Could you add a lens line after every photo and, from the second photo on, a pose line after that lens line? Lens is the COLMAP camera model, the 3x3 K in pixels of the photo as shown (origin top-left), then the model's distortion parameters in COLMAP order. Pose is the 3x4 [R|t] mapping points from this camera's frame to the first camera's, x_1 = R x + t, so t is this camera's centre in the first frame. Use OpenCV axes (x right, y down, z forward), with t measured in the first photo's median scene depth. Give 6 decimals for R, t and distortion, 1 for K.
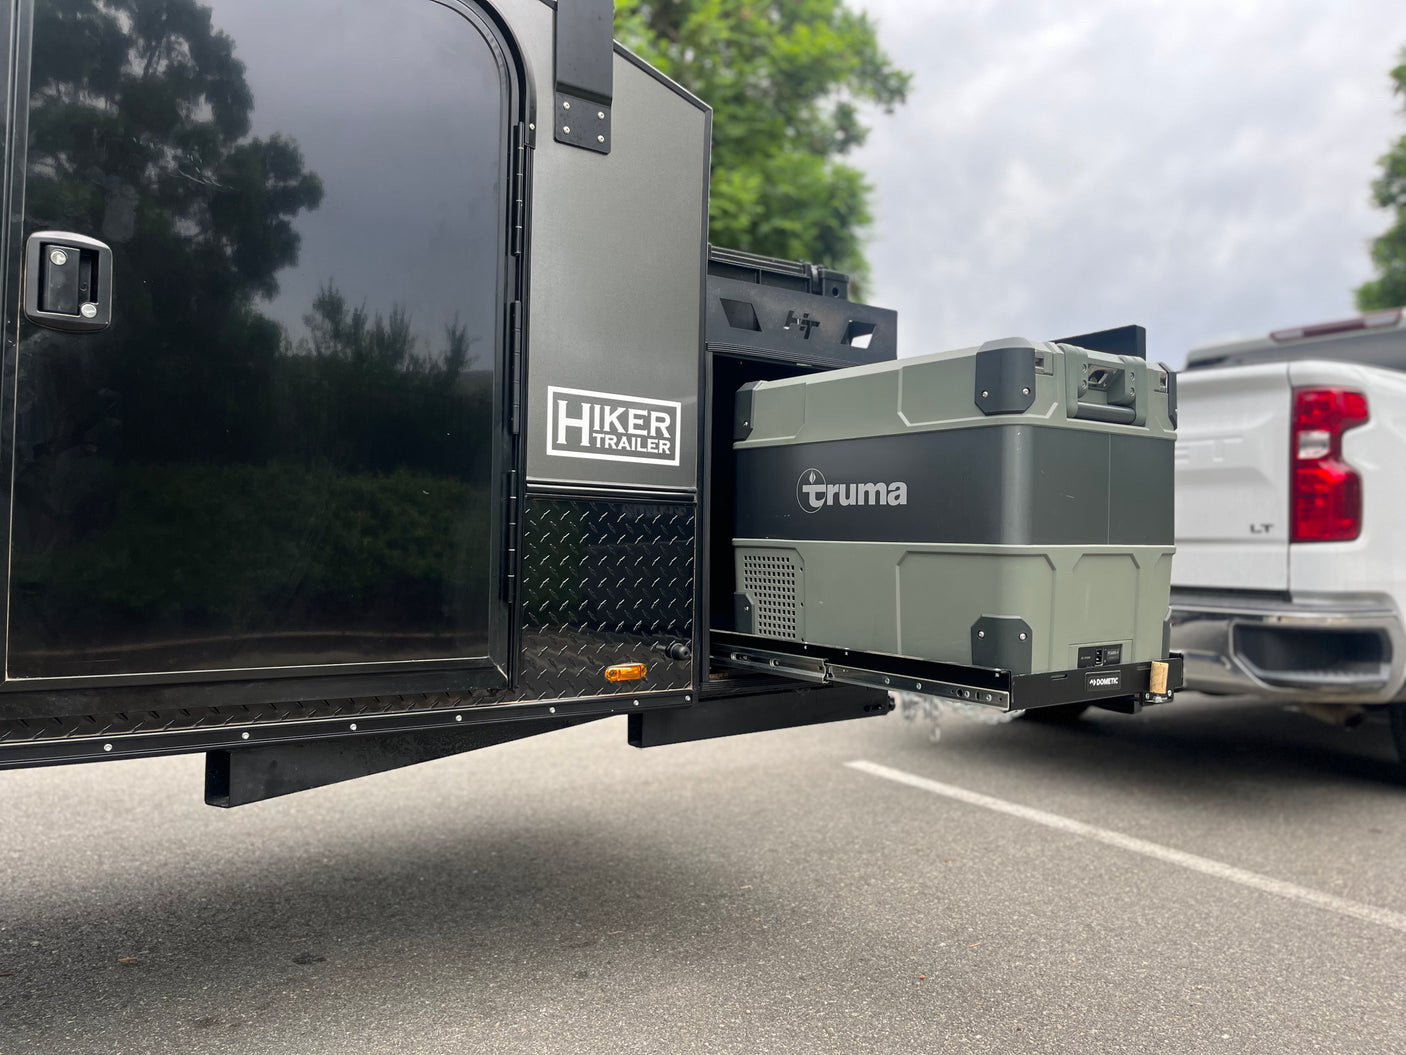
lens RADIAL K [[1080.4, 0, 703.0], [0, 1080.4, 527.5], [0, 0, 1]] dist [0.033241, -0.043873]
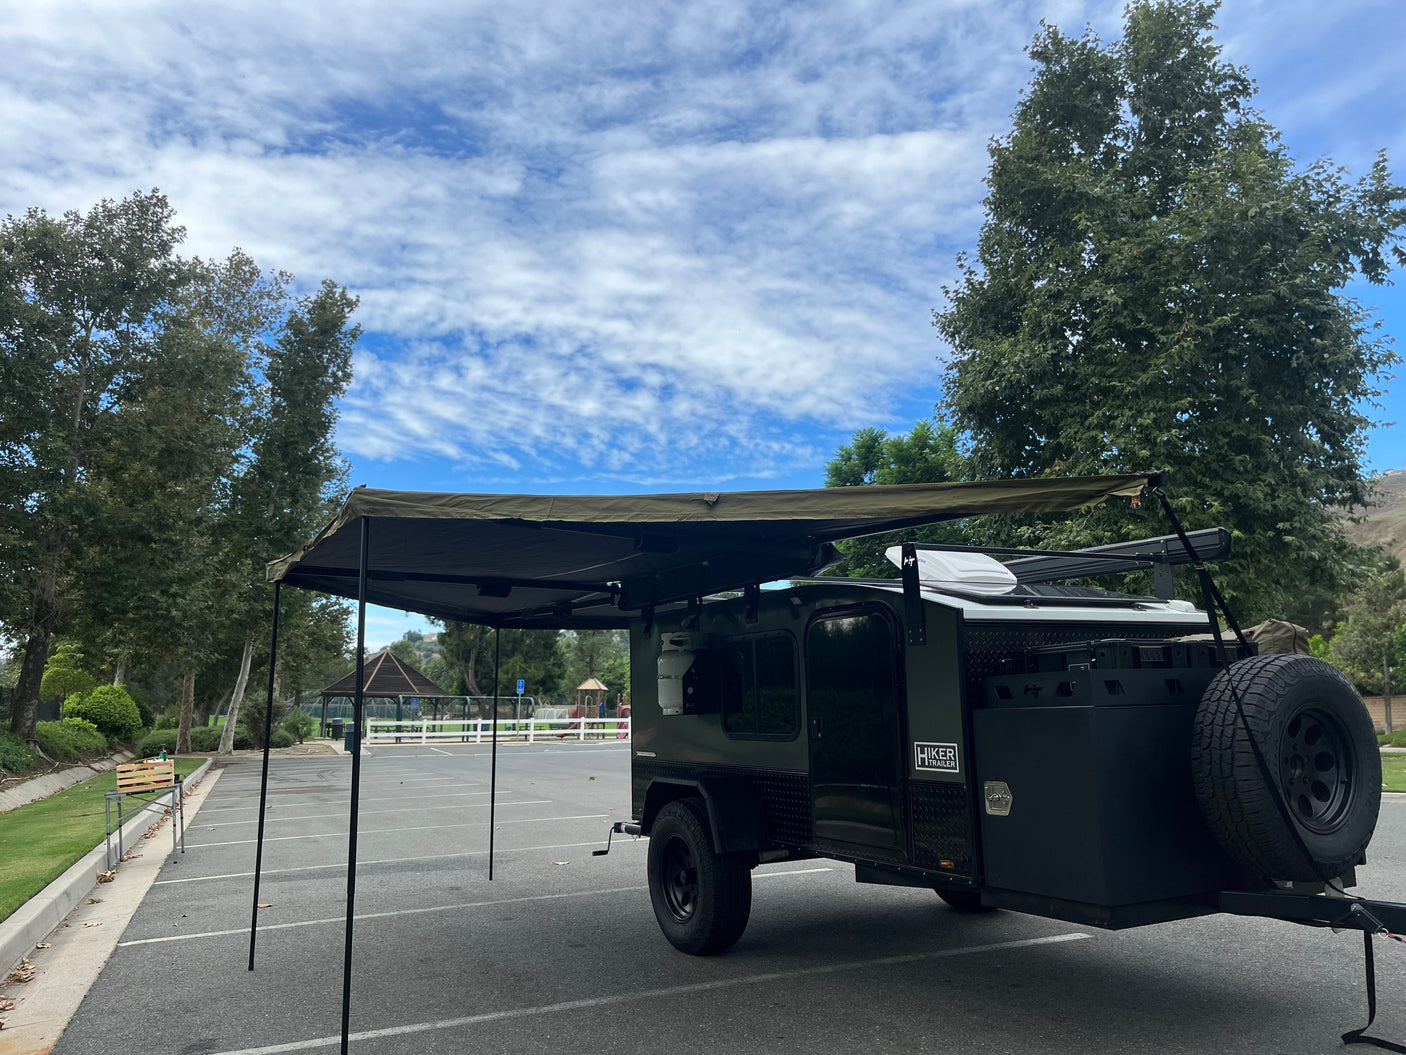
lens RADIAL K [[1080.4, 0, 703.0], [0, 1080.4, 527.5], [0, 0, 1]] dist [0.033241, -0.043873]
pose [[-0.156898, -0.180315, -0.971015, 2.431661], [0.033613, 0.981647, -0.187720, -0.158219], [0.987043, -0.062092, -0.147958, 0.877249]]
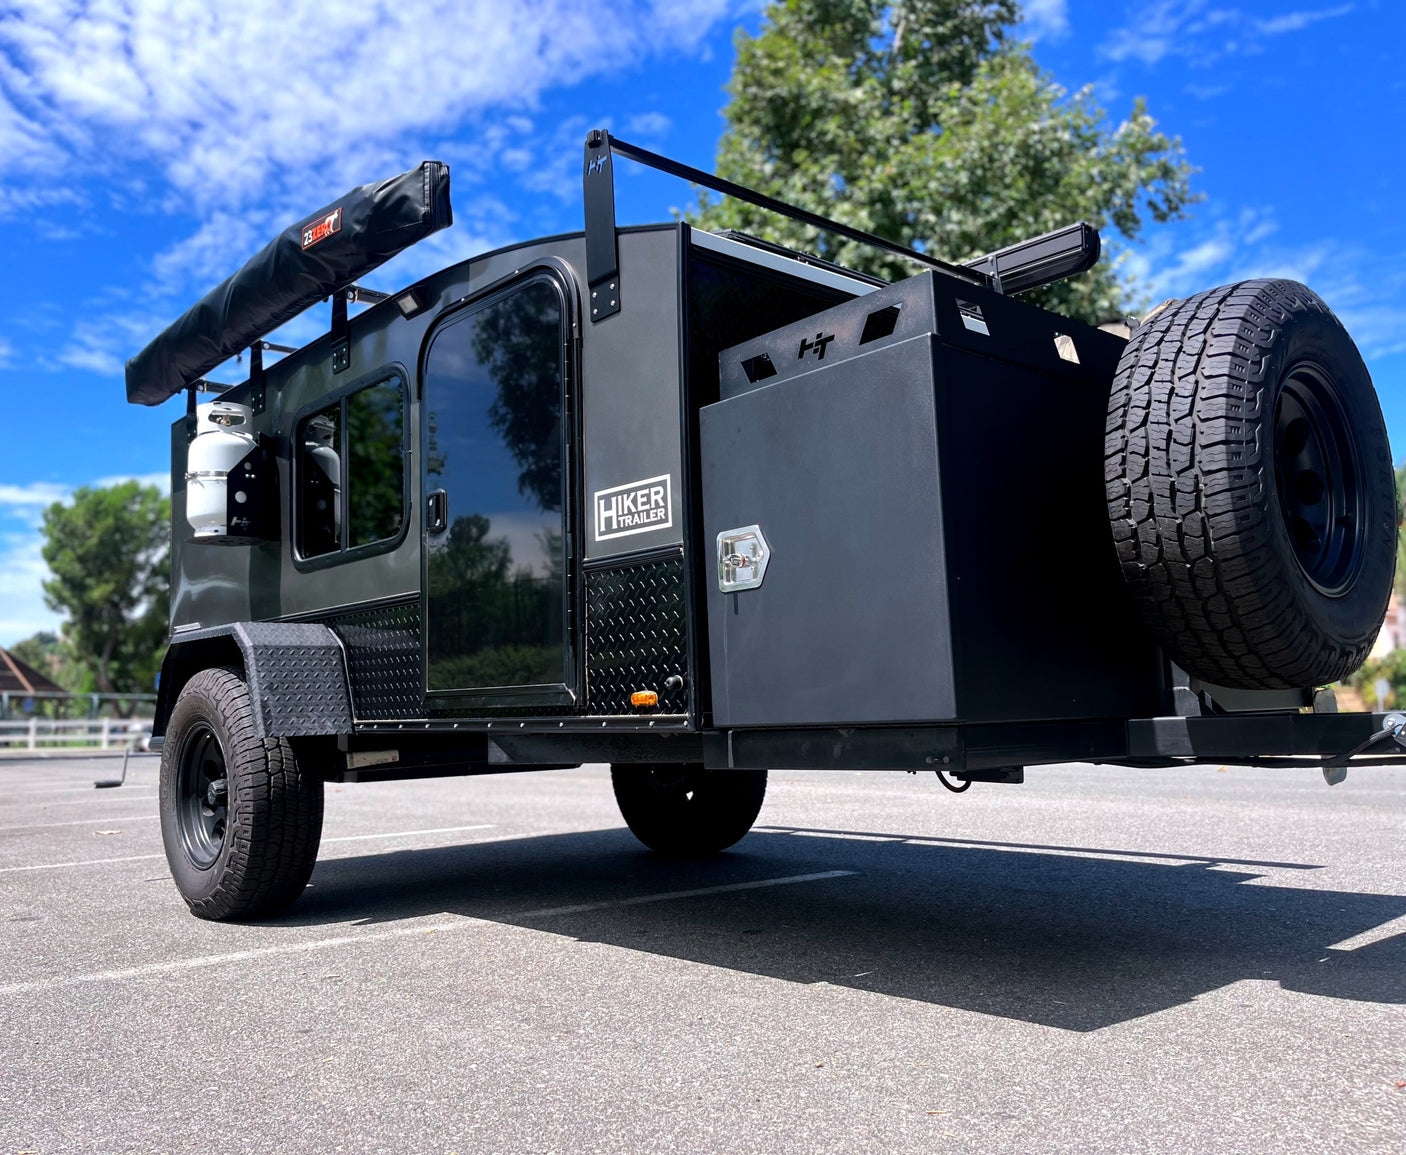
lens RADIAL K [[1190.6, 0, 649.6], [0, 1190.6, 576.1], [0, 0, 1]] dist [0.012837, 0.004339]
pose [[0.049086, -0.139207, -0.989046, 1.321118], [0.040184, 0.989713, -0.137306, 0.184081], [0.997986, -0.033004, 0.054175, 0.942140]]
